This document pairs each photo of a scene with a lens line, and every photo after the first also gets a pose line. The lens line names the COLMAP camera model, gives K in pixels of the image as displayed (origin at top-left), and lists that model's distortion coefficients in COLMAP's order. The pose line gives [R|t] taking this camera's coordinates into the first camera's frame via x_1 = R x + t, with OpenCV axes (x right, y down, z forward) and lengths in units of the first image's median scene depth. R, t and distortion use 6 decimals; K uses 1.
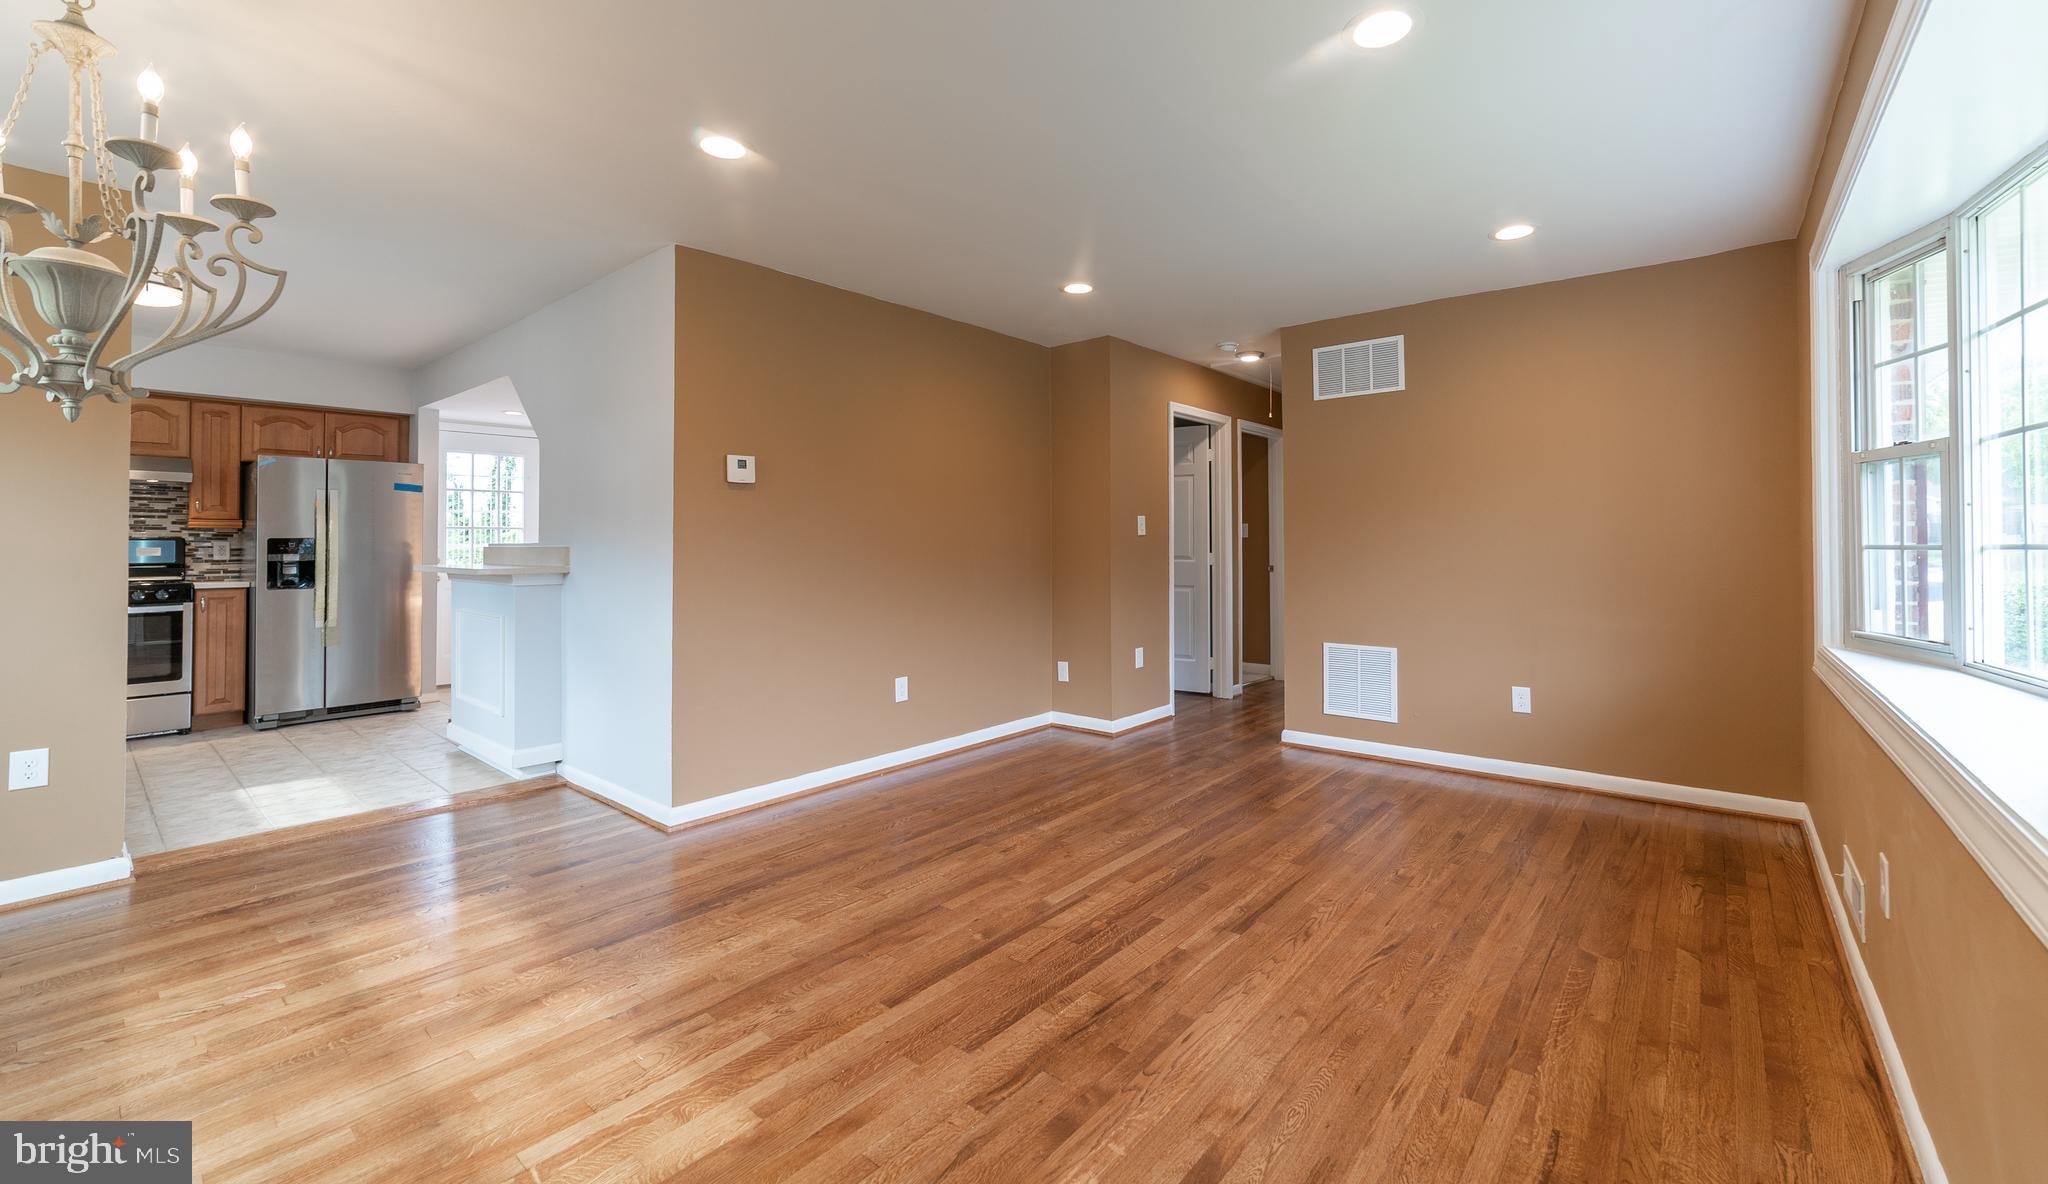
lens RADIAL K [[810.0, 0, 1026.1], [0, 810.0, 534.5], [0, 0, 1]] dist [-0.011449, -0.000014]
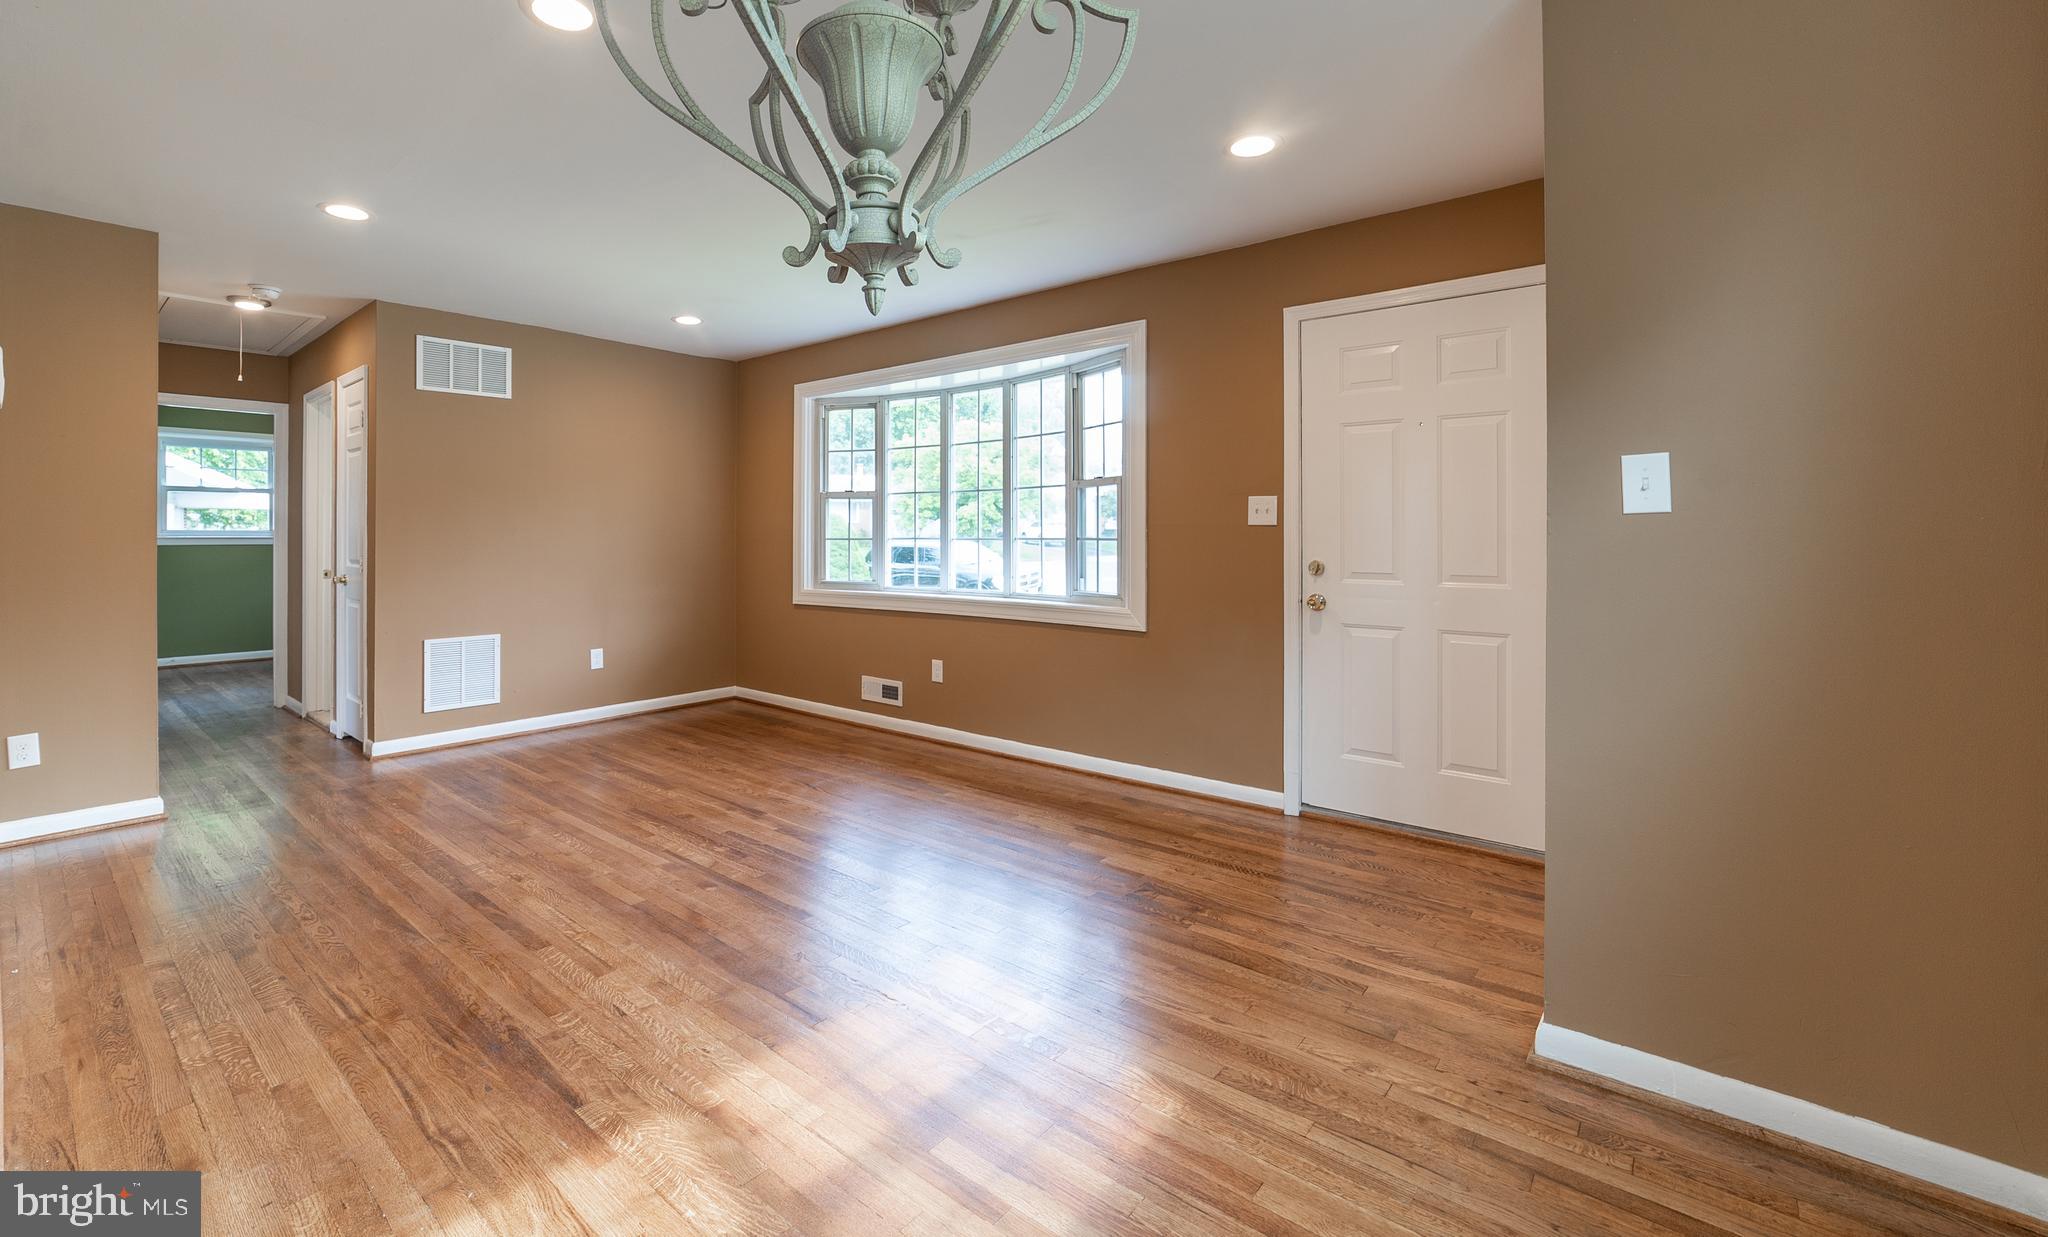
lens RADIAL K [[868.0, 0, 952.7], [0, 868.0, 531.5], [0, 0, 1]] dist [0.000080, 0.000009]
pose [[0.033610, 0.009340, 0.999391, -1.166280], [-0.009295, 0.999916, -0.009032, 0.013139], [-0.999392, -0.008986, 0.033694, 0.590214]]
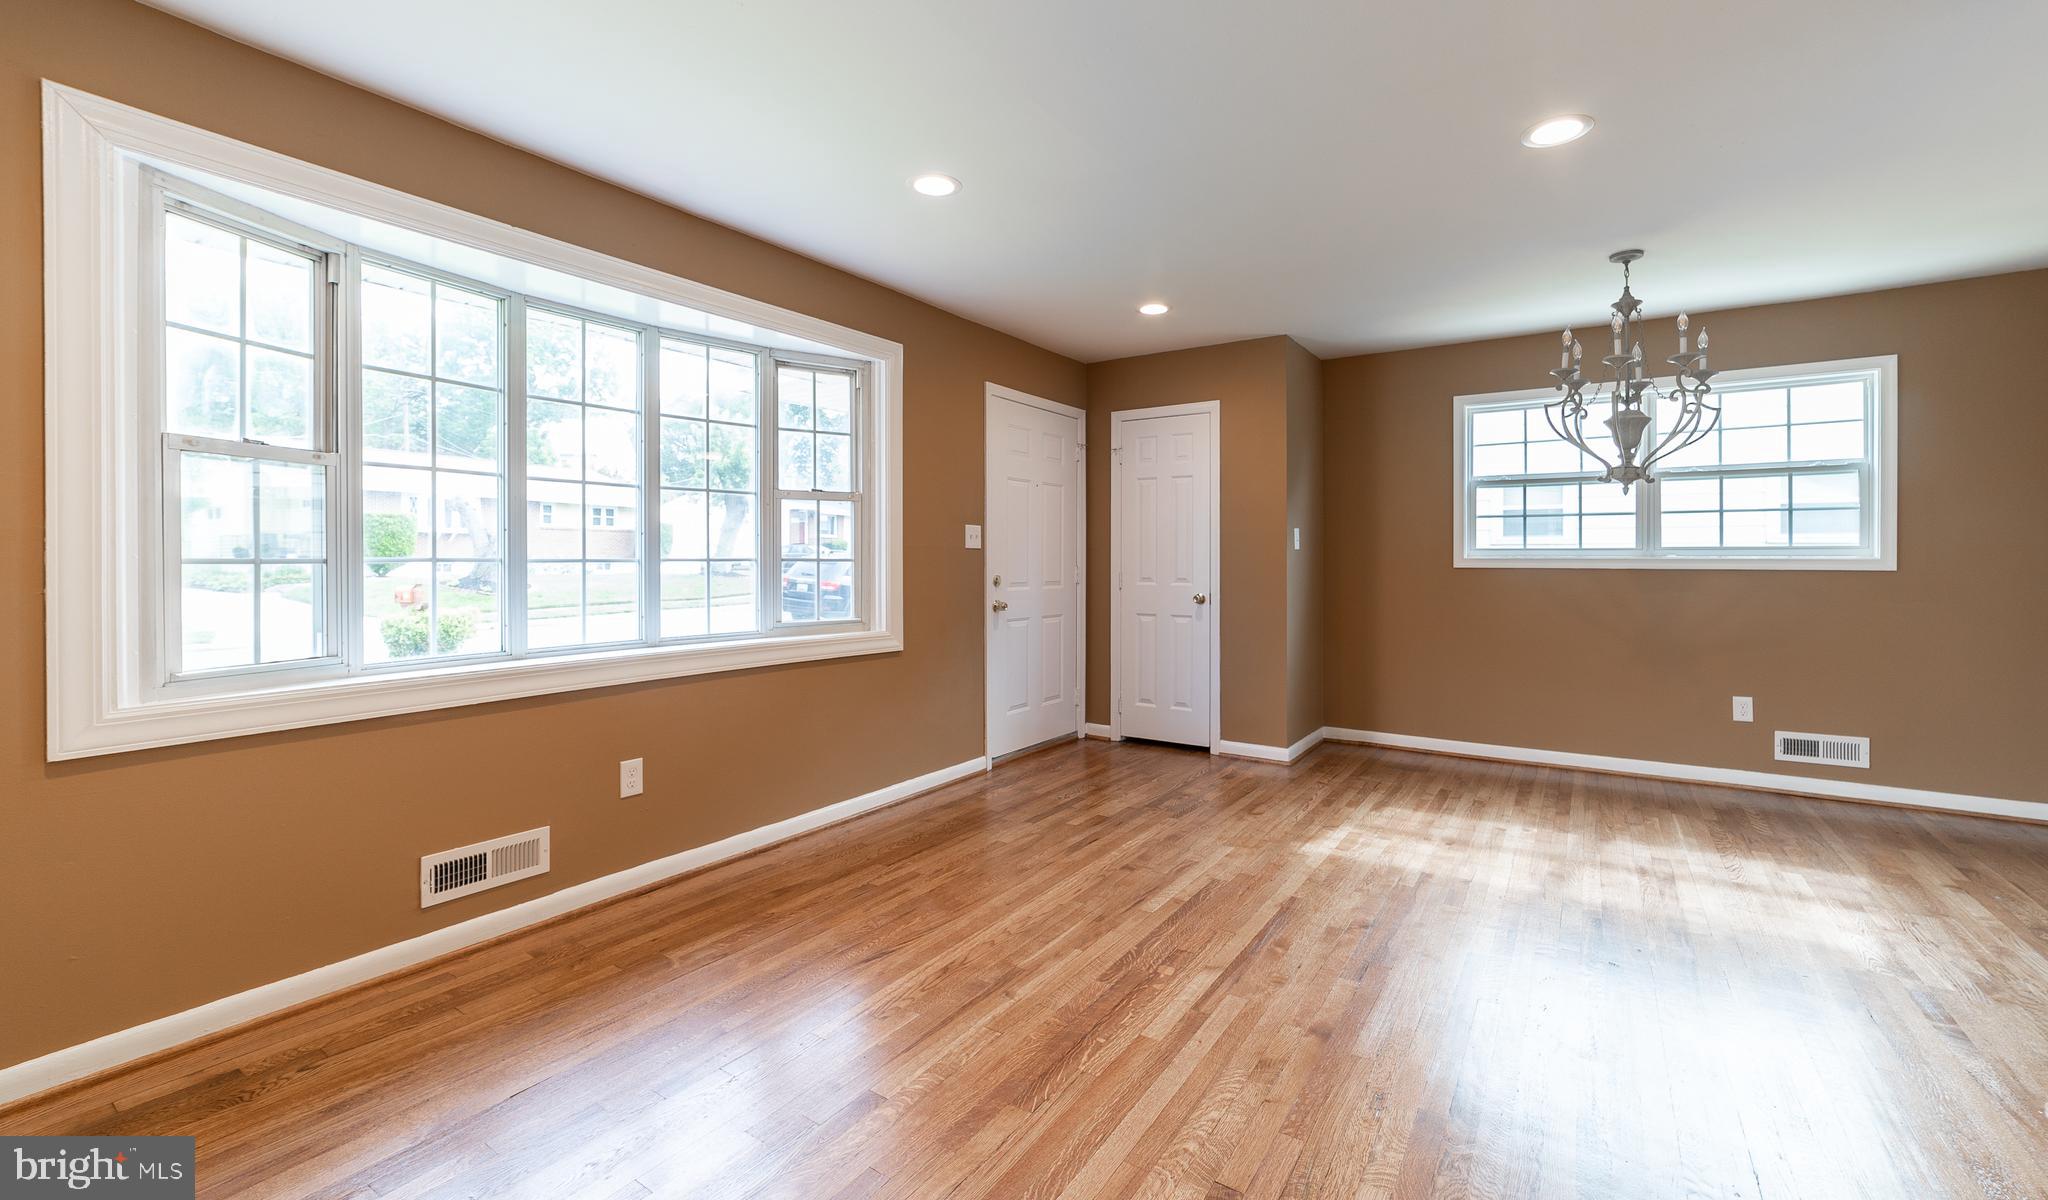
lens RADIAL K [[846.2, 0, 1050.1], [0, 846.2, 570.0], [0, 0, 1]] dist [-0.081783, 0.030133]
pose [[-0.991382, 0.003014, -0.130967, 0.330152], [0.002585, 0.999991, 0.003445, 0.023511], [0.130976, 0.003076, -0.991381, 1.845183]]
